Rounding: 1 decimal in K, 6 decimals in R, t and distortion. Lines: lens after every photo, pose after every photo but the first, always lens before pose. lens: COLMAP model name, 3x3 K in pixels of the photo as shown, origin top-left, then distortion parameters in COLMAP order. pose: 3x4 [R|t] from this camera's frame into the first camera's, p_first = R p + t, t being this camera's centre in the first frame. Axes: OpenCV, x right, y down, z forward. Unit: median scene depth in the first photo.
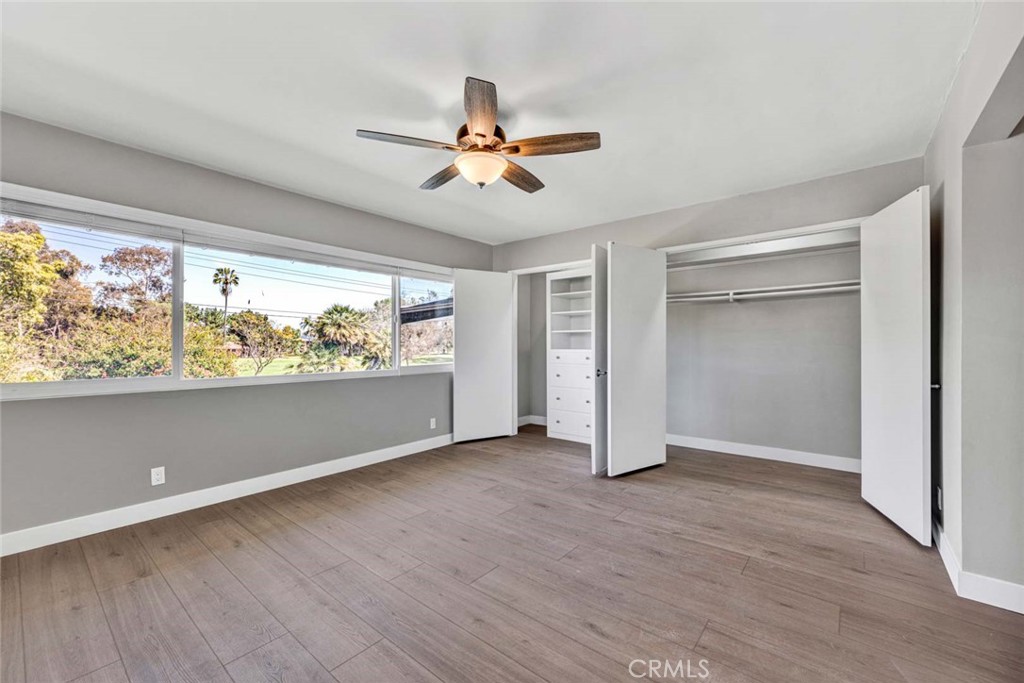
lens RADIAL K [[416.5, 0, 505.8], [0, 416.5, 343.1], [0, 0, 1]] dist [0.000637, 0.000050]
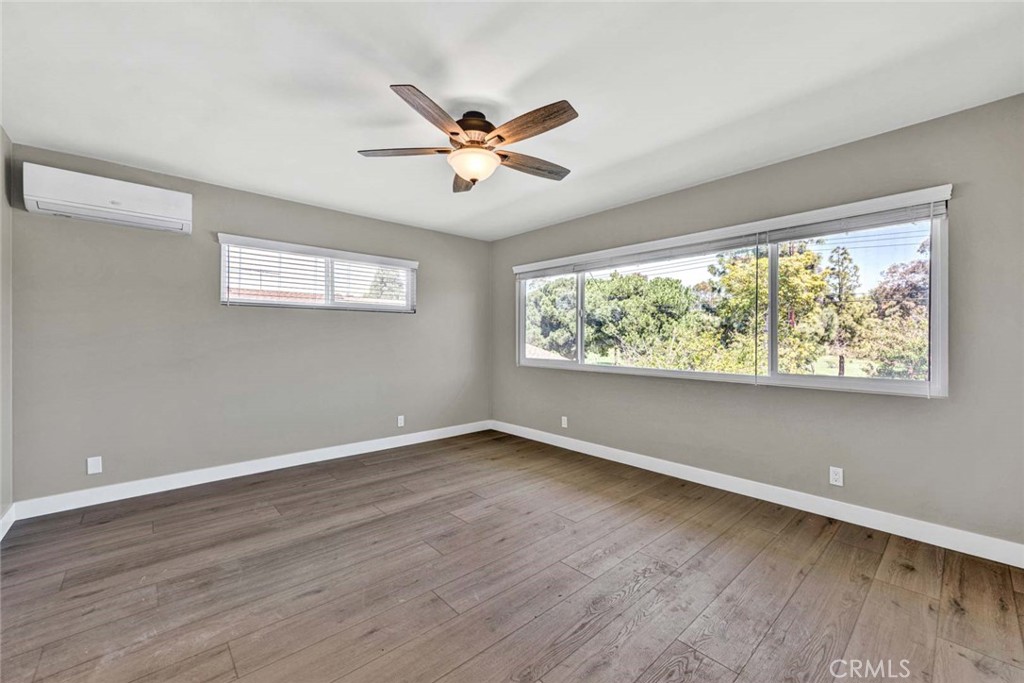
lens RADIAL K [[414.0, 0, 518.9], [0, 414.0, 342.3], [0, 0, 1]] dist [0.013121, -0.000015]
pose [[-0.126825, 0.008592, -0.991888, 0.738951], [-0.000156, 0.999962, 0.008681, -0.003472], [0.991925, 0.001256, -0.126819, 0.990048]]
